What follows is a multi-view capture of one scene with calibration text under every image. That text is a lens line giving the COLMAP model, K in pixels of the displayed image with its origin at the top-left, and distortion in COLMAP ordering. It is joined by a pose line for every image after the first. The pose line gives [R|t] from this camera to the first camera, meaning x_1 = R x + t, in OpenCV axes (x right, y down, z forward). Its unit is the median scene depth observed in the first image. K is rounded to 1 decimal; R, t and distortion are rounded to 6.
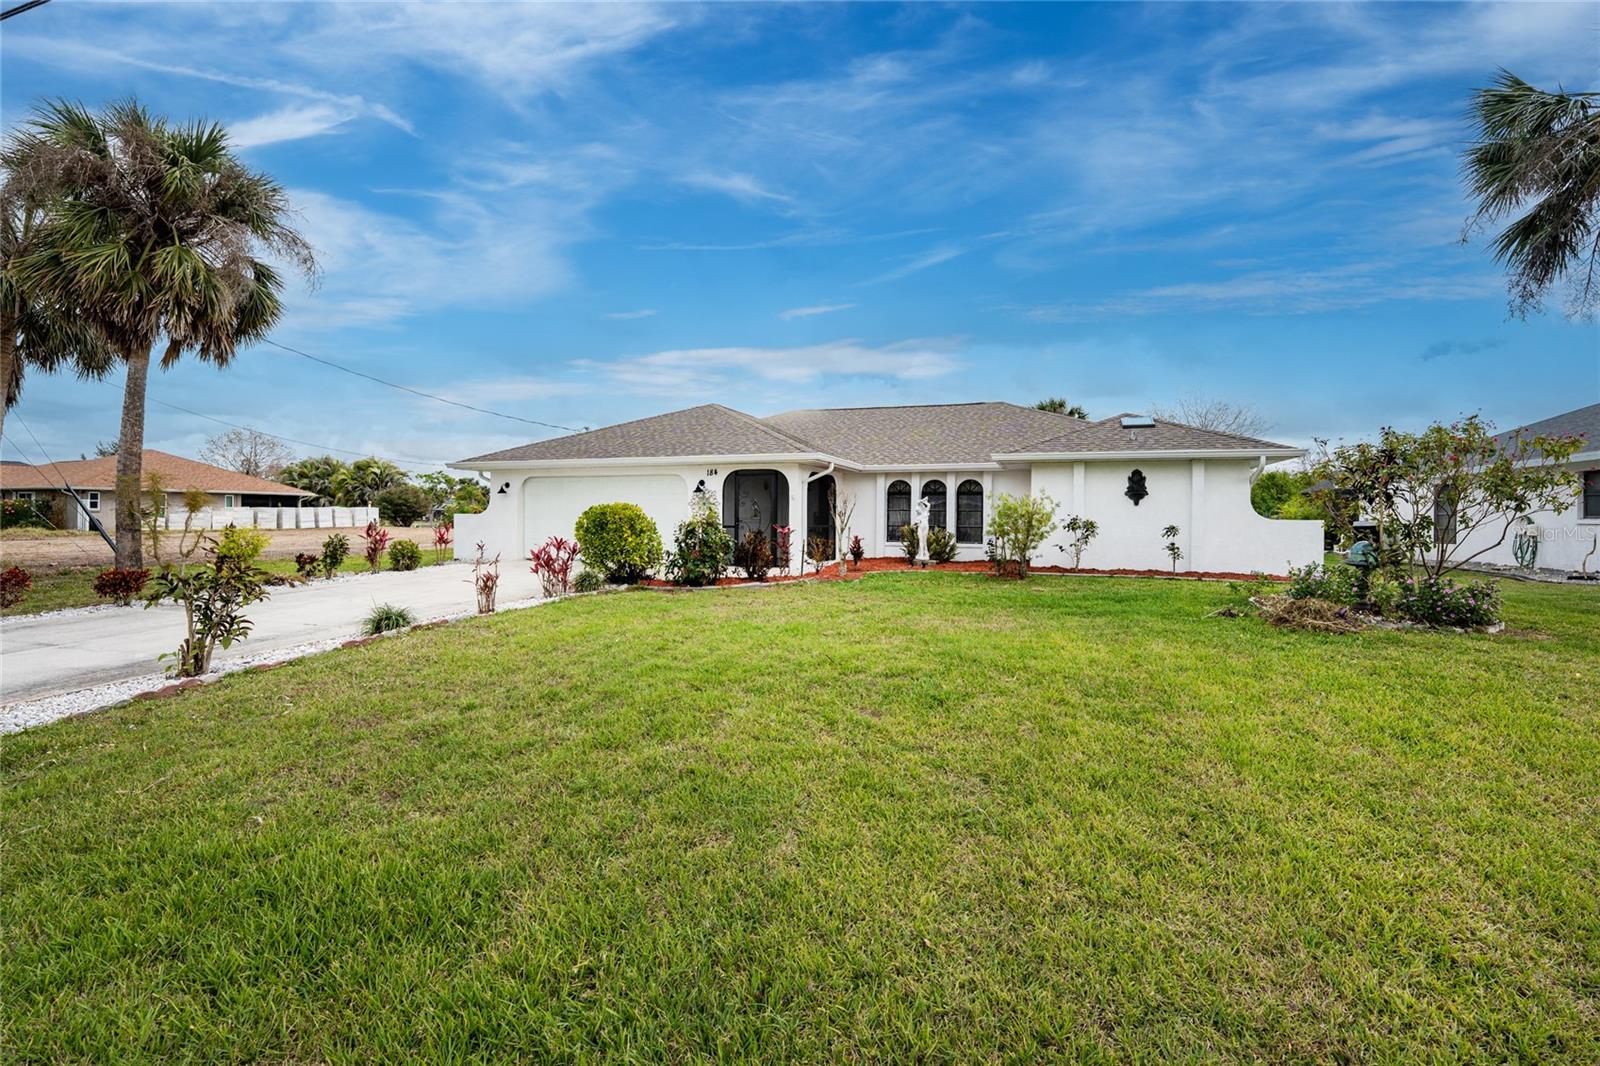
lens RADIAL K [[672.3, 0, 800.0], [0, 672.3, 533.0], [0, 0, 1]] dist [0.000032, 0.000008]
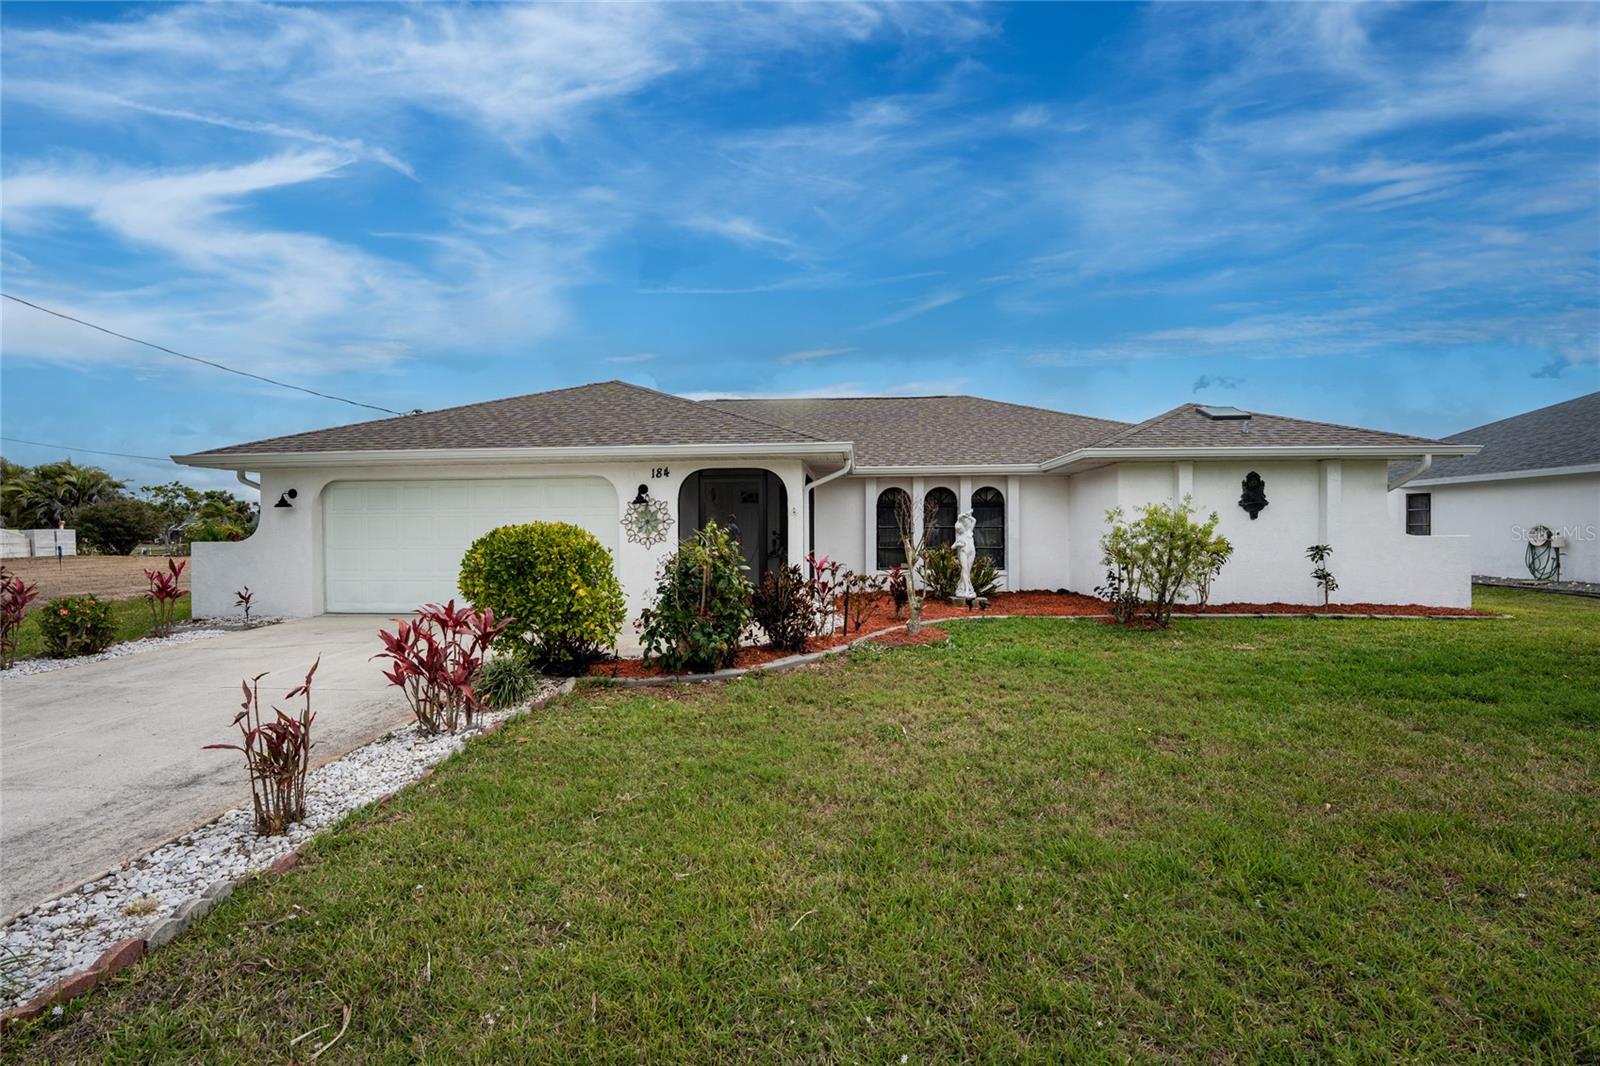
lens RADIAL K [[682.1, 0, 800.2], [0, 682.1, 548.1], [0, 0, 1]] dist [-0.013706, -0.000122]
pose [[0.968264, -0.018658, 0.249233, -0.172553], [0.018515, 0.999824, 0.002918, -0.018387], [-0.249243, 0.001789, 0.968439, 0.351794]]
